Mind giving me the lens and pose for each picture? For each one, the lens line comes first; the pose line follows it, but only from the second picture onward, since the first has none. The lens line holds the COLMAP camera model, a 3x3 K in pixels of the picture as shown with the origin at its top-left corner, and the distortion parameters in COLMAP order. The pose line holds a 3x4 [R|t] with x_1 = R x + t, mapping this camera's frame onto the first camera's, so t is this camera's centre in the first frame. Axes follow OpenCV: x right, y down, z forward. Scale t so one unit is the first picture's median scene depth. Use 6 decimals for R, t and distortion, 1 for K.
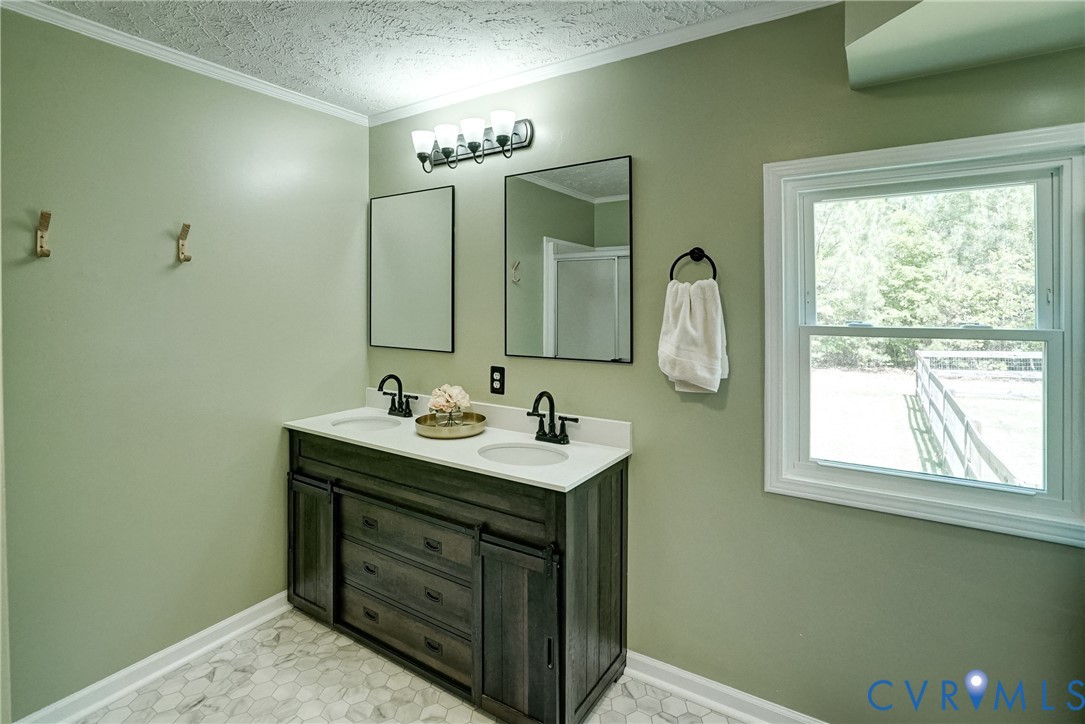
lens RADIAL K [[527.2, 0, 526.6], [0, 527.2, 304.8], [0, 0, 1]] dist [-0.048205, 0.014775]
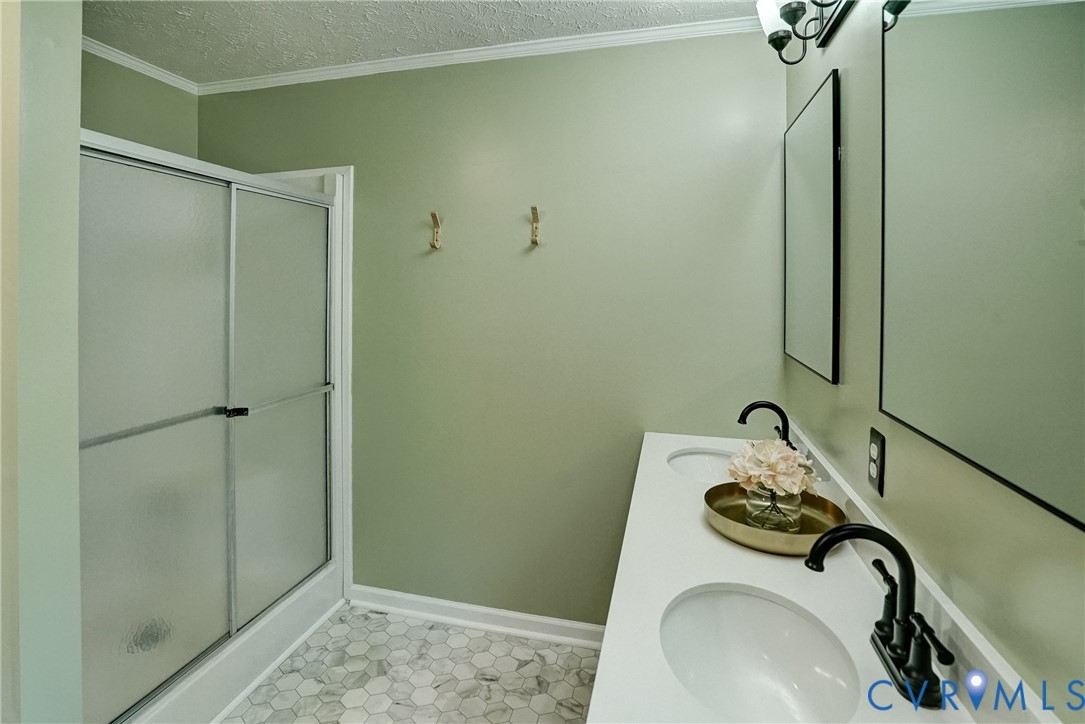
lens RADIAL K [[527.0, 0, 522.6], [0, 527.0, 285.9], [0, 0, 1]] dist [-0.060144, 0.025736]
pose [[0.321799, 0.007418, -0.946779, 0.310220], [-0.015111, 0.999882, 0.002698, -0.005340], [0.946687, 0.013438, 0.321874, 0.664134]]
